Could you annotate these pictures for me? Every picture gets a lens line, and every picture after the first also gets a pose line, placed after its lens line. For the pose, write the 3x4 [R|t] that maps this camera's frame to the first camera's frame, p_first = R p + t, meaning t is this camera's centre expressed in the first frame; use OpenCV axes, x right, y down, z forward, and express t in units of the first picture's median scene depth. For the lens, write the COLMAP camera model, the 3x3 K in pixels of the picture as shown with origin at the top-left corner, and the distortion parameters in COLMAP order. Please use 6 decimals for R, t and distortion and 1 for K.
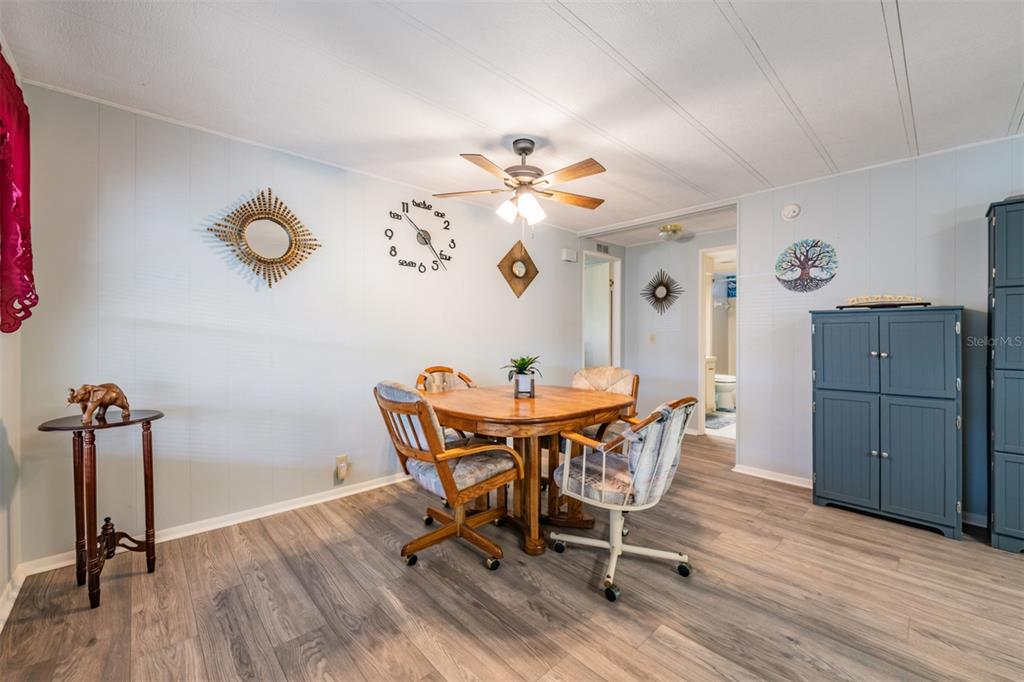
lens RADIAL K [[402.7, 0, 515.4], [0, 402.7, 335.0], [0, 0, 1]] dist [-0.016160, 0.000270]
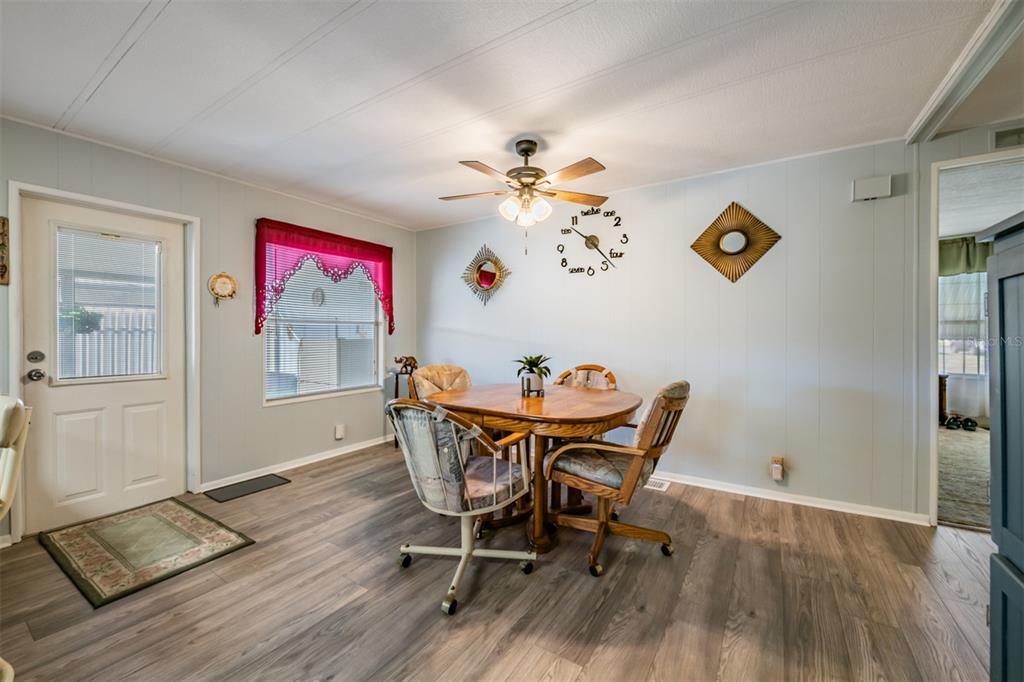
lens RADIAL K [[402.7, 0, 512.0], [0, 402.7, 339.2], [0, 0, 1]] dist [-0.016160, 0.000270]
pose [[0.251378, 0.005176, -0.967875, 0.782742], [0.004997, 0.999965, 0.006645, 0.004755], [0.967876, -0.006507, 0.251344, 0.558452]]
